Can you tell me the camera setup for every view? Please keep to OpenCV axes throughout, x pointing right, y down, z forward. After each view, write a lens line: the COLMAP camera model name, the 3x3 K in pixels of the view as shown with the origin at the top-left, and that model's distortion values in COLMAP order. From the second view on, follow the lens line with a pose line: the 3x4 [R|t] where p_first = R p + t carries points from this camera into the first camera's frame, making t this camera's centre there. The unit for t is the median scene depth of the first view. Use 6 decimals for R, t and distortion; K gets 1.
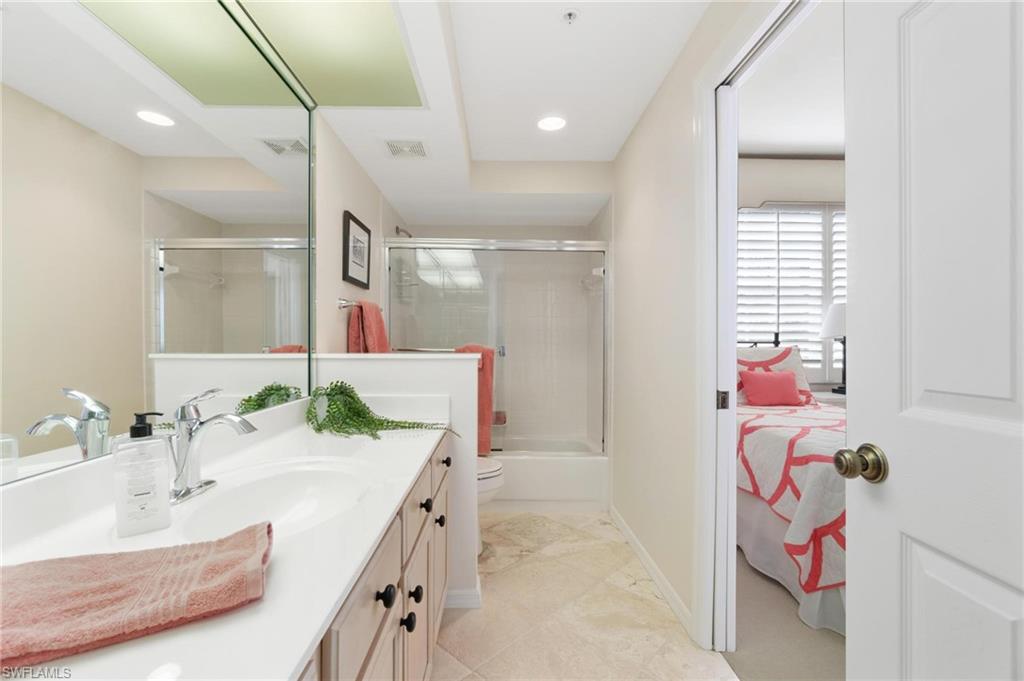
lens RADIAL K [[443.5, 0, 503.2], [0, 443.5, 346.0], [0, 0, 1]] dist [-0.007126, 0.001706]
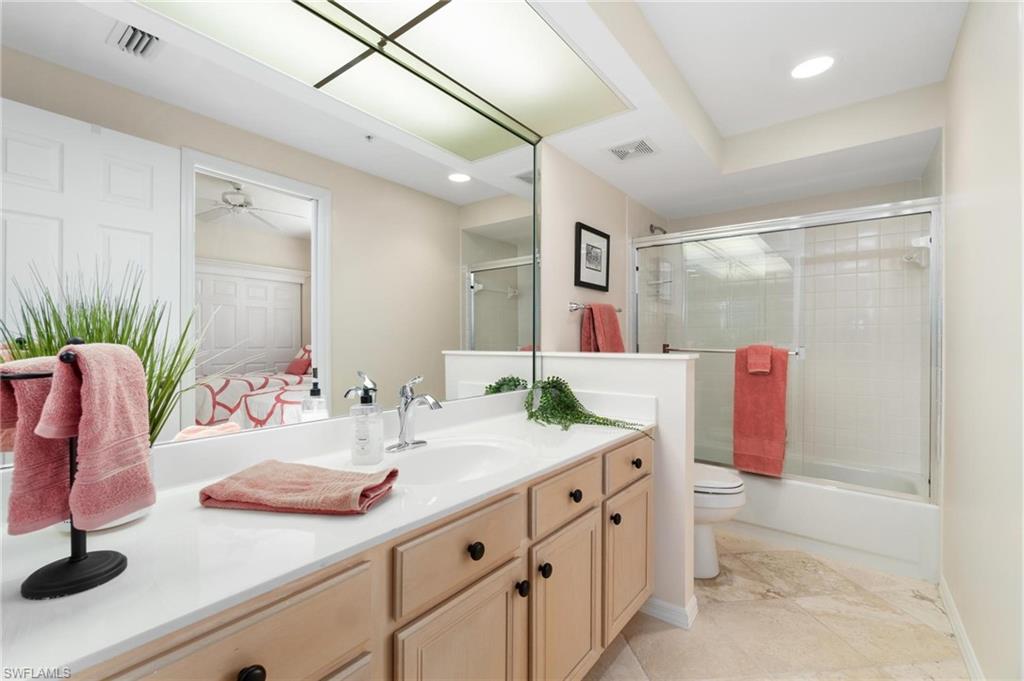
lens RADIAL K [[443.5, 0, 501.8], [0, 443.5, 342.3], [0, 0, 1]] dist [-0.007126, 0.001706]
pose [[0.768348, -0.000525, -0.640032, 0.194290], [-0.002743, 0.999988, -0.004112, -0.001912], [0.640026, 0.004915, 0.768338, 0.034555]]
